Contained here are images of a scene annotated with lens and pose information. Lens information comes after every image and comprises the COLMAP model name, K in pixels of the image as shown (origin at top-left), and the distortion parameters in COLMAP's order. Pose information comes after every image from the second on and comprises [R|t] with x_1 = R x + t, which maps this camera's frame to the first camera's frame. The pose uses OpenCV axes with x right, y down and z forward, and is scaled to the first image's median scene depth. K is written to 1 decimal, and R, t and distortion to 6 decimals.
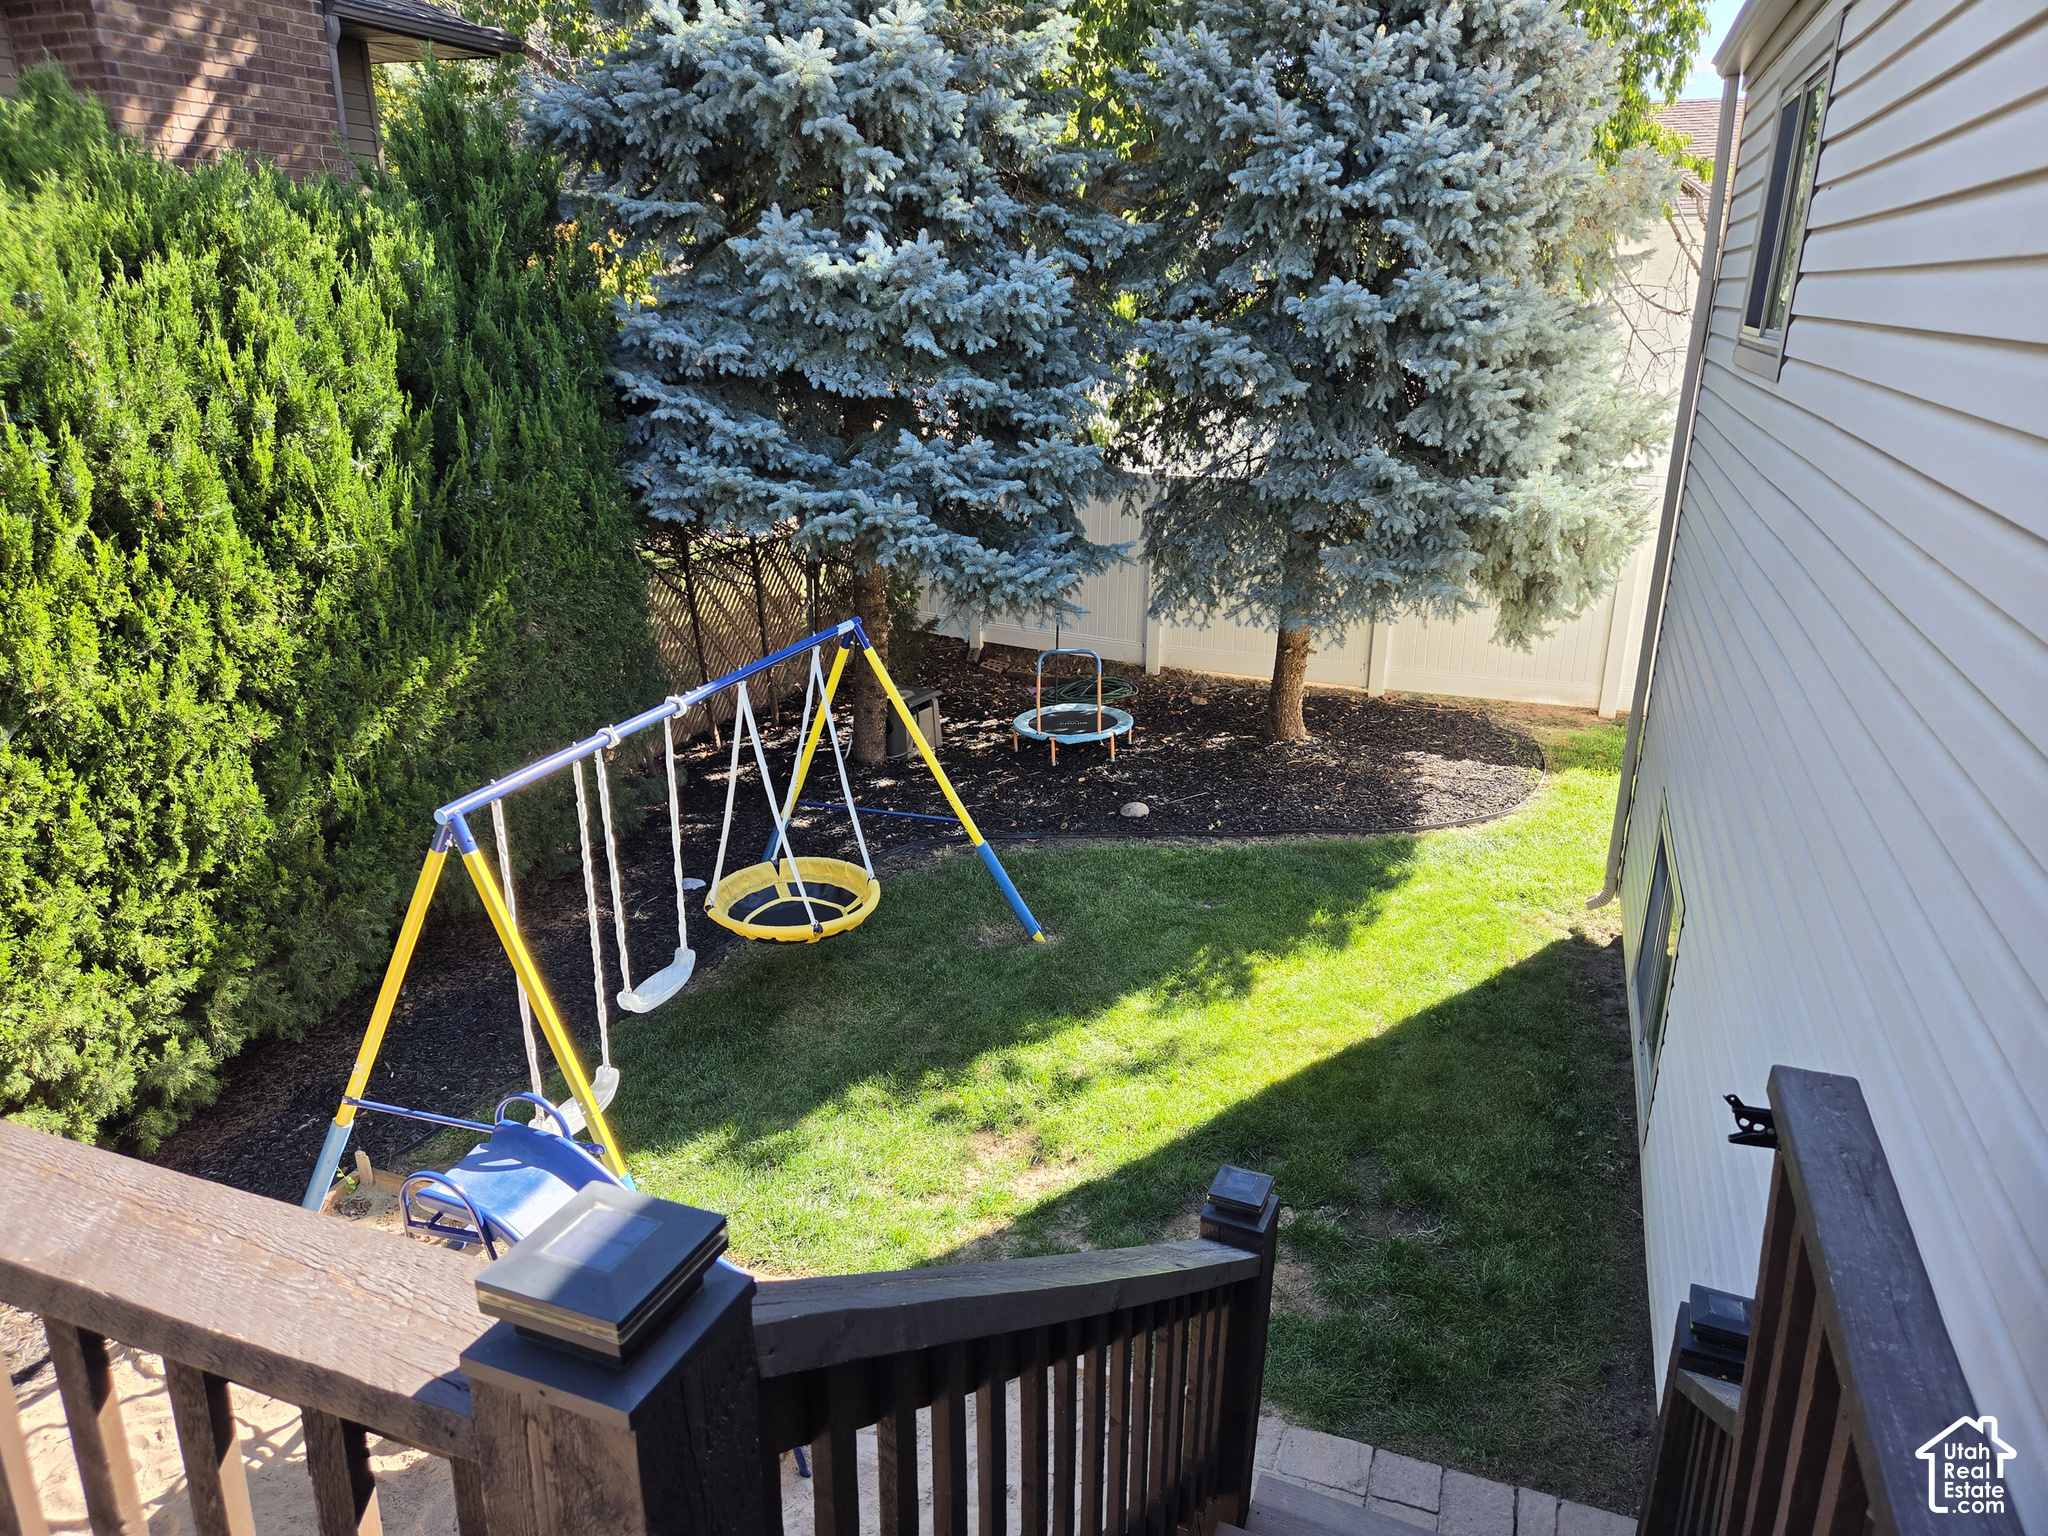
lens RADIAL K [[1372.7, 0, 1022.9], [0, 1372.7, 767.7], [0, 0, 1]] dist [0.060045, -0.033878]
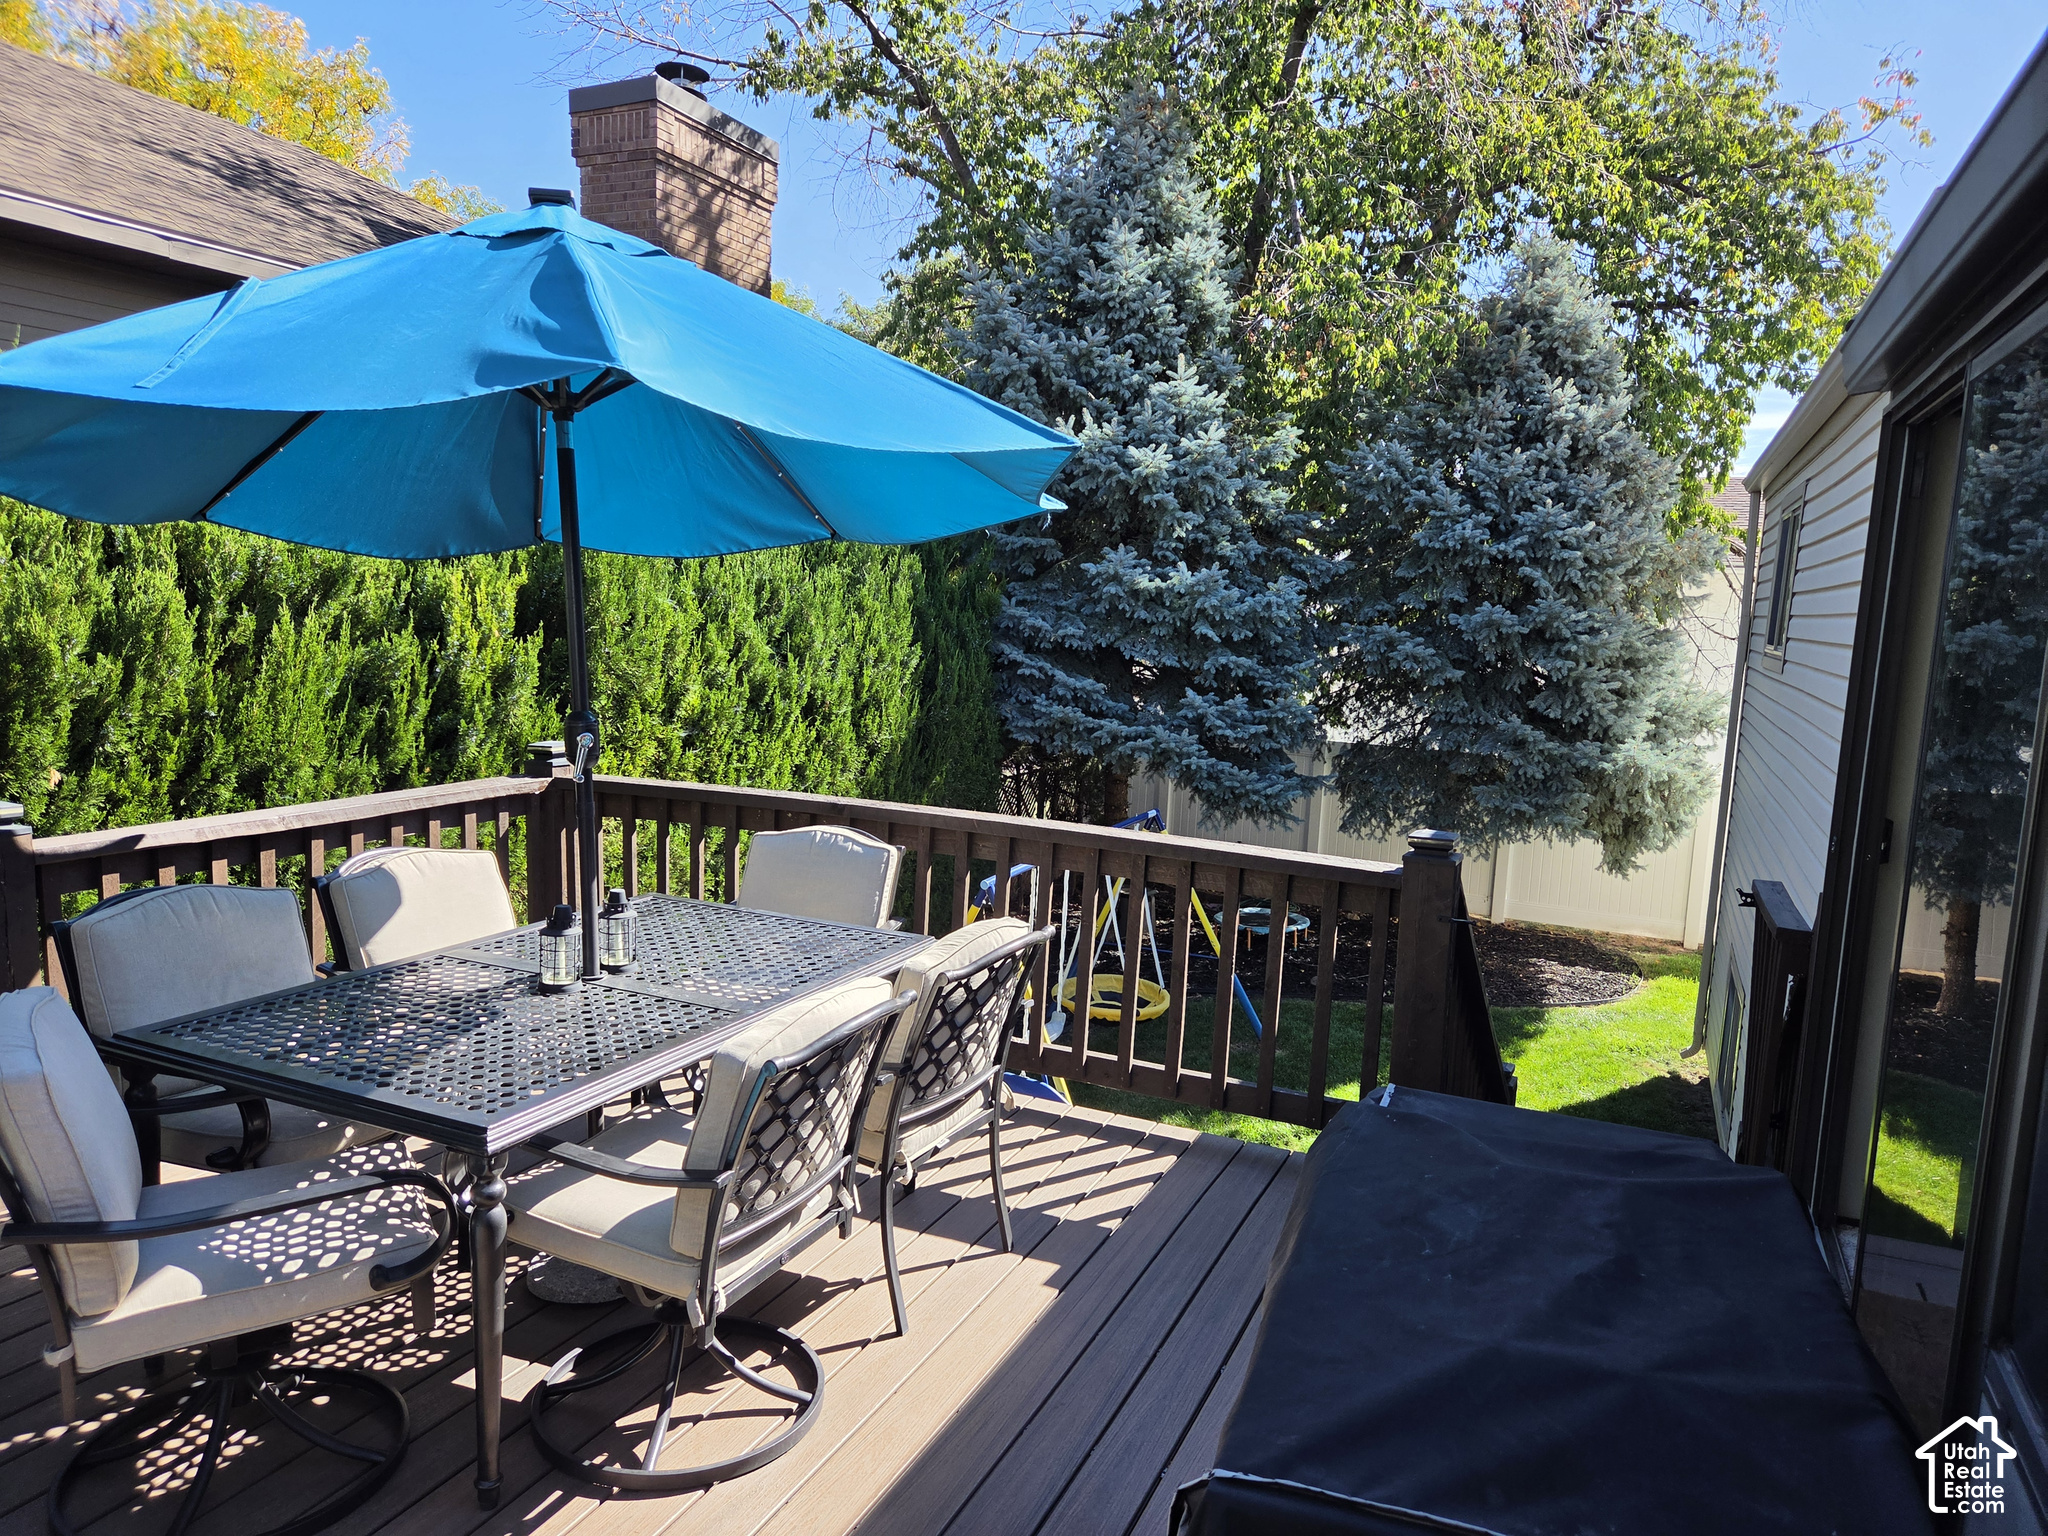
lens RADIAL K [[1372.7, 0, 1015.3], [0, 1372.7, 776.1], [0, 0, 1]] dist [0.060045, -0.033878]
pose [[0.997190, 0.049508, -0.056215, -0.177350], [-0.059690, 0.978585, -0.196999, 0.141828], [0.045258, 0.199801, 0.978791, -0.411121]]
